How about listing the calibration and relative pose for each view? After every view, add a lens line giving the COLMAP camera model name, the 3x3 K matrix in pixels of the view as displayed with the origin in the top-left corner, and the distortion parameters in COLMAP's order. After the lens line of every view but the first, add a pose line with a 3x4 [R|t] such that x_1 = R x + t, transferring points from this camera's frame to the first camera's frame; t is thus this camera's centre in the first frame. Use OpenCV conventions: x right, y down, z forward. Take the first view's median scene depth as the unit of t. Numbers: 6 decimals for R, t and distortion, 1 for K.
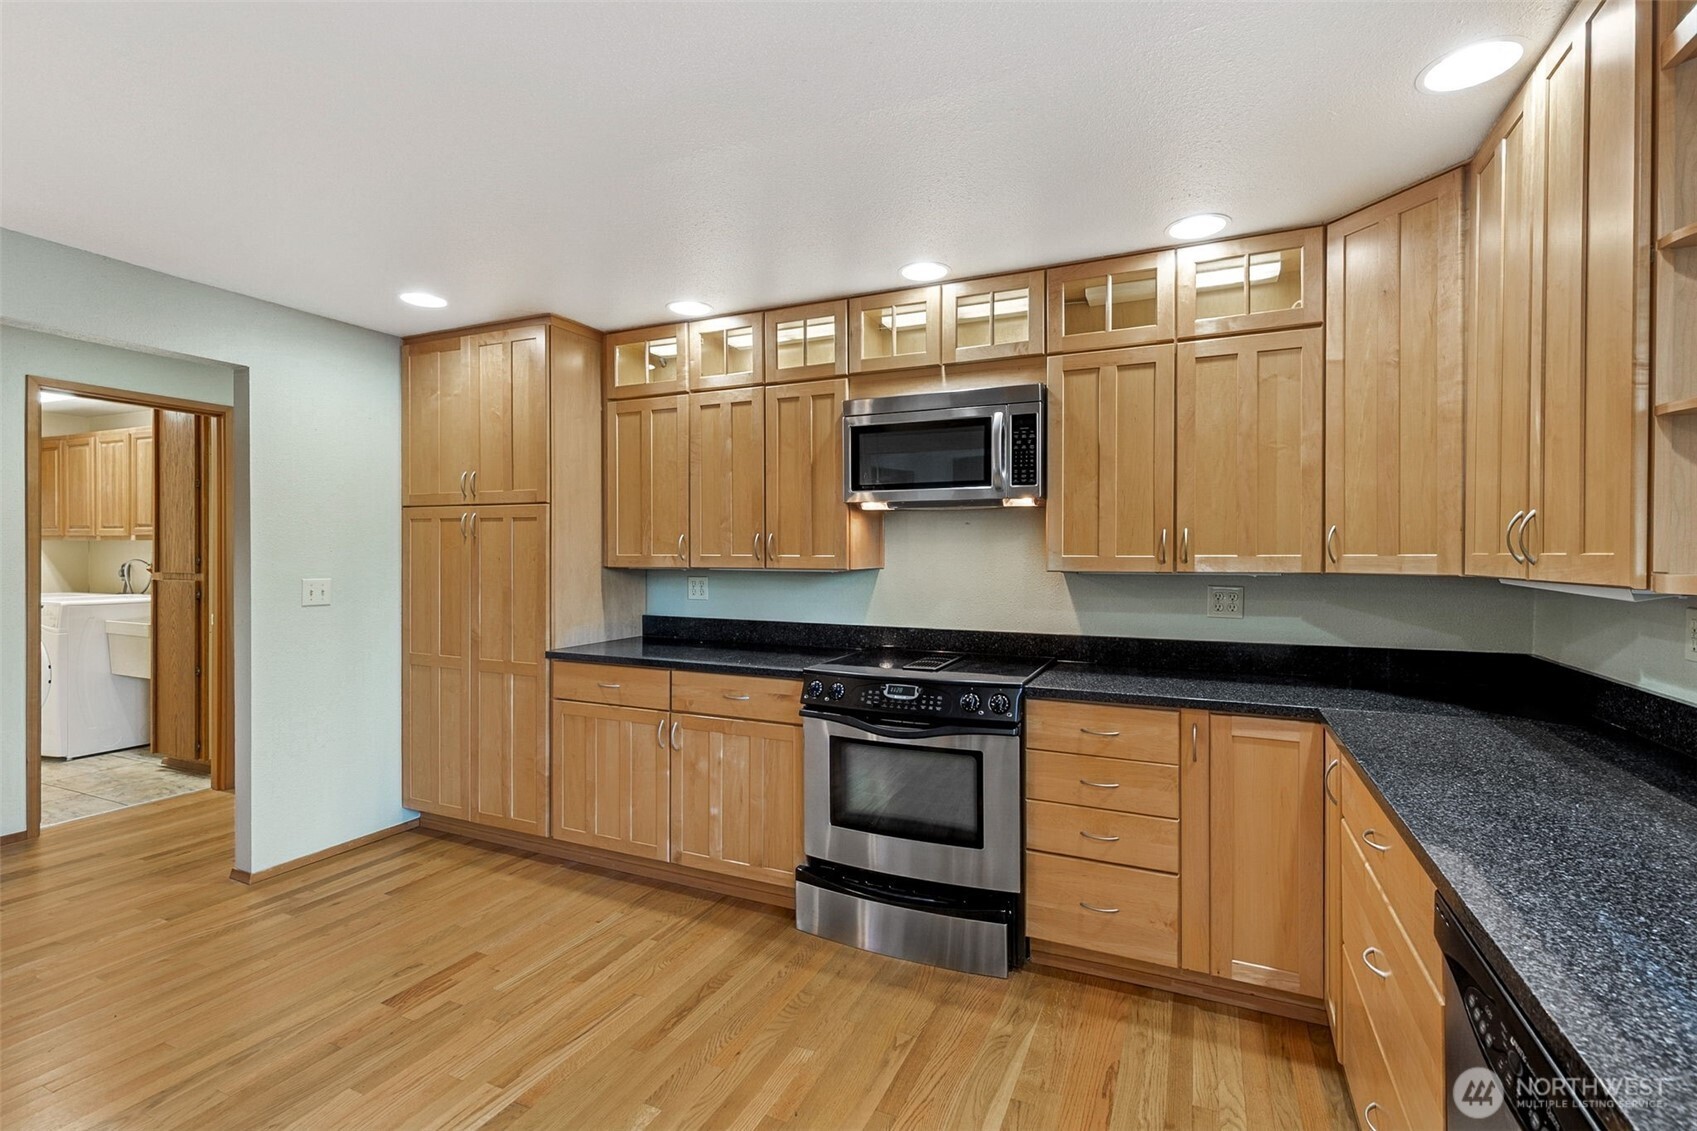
lens RADIAL K [[769.7, 0, 860.3], [0, 769.7, 542.9], [0, 0, 1]] dist [0.003775, 0.000222]
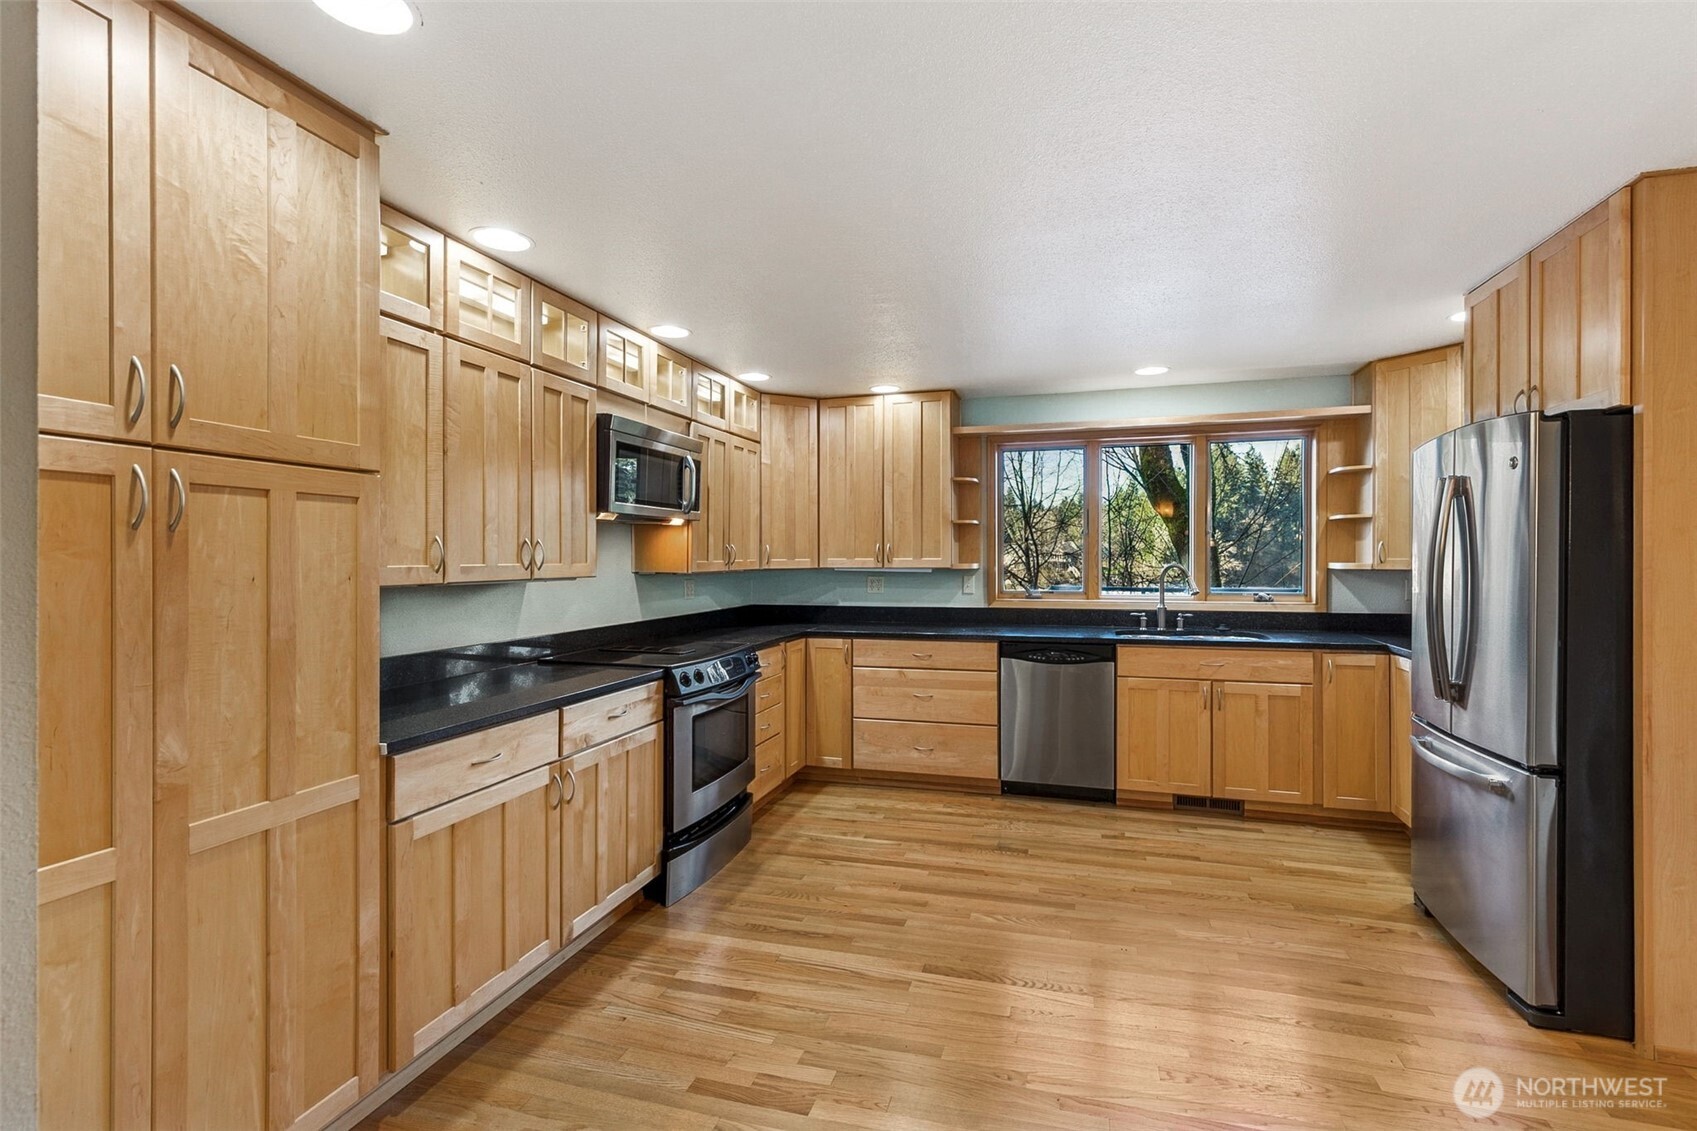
lens RADIAL K [[769.7, 0, 855.4], [0, 769.7, 561.0], [0, 0, 1]] dist [0.003775, 0.000222]
pose [[-0.133645, -0.005347, 0.991015, -1.330812], [-0.004697, 0.999978, 0.004762, 0.008877], [-0.991018, -0.004018, -0.133667, 0.989665]]
